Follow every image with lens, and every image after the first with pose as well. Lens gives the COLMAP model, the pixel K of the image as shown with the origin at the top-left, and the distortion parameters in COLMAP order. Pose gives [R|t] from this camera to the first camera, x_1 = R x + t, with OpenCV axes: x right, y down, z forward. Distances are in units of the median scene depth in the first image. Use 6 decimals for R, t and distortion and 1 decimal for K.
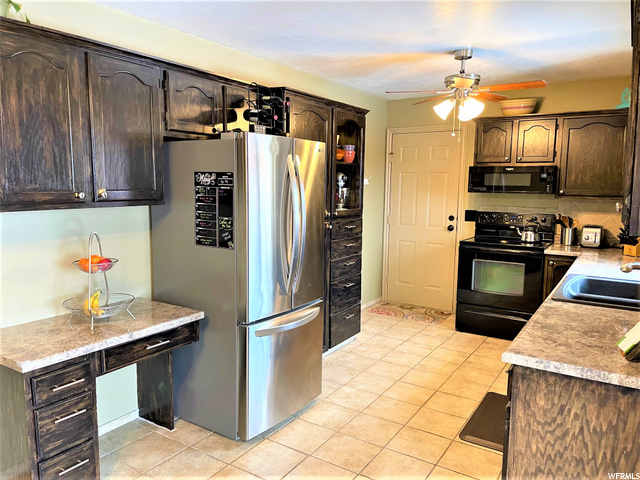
lens RADIAL K [[478.6, 0, 319.1], [0, 478.6, 234.3], [0, 0, 1]] dist [0.106303, -0.132033]
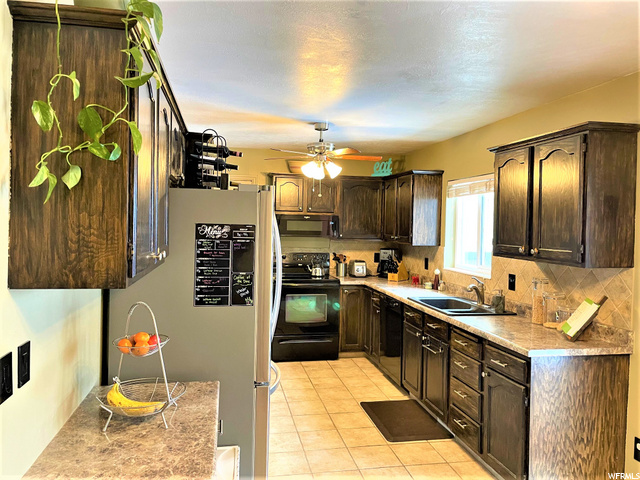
lens RADIAL K [[478.6, 0, 319.1], [0, 478.6, 234.3], [0, 0, 1]] dist [0.106303, -0.132033]
pose [[0.726398, -0.011992, 0.687170, -0.713477], [0.064943, 0.996572, -0.051259, -0.050166], [-0.684199, 0.081861, 0.724686, 0.209379]]
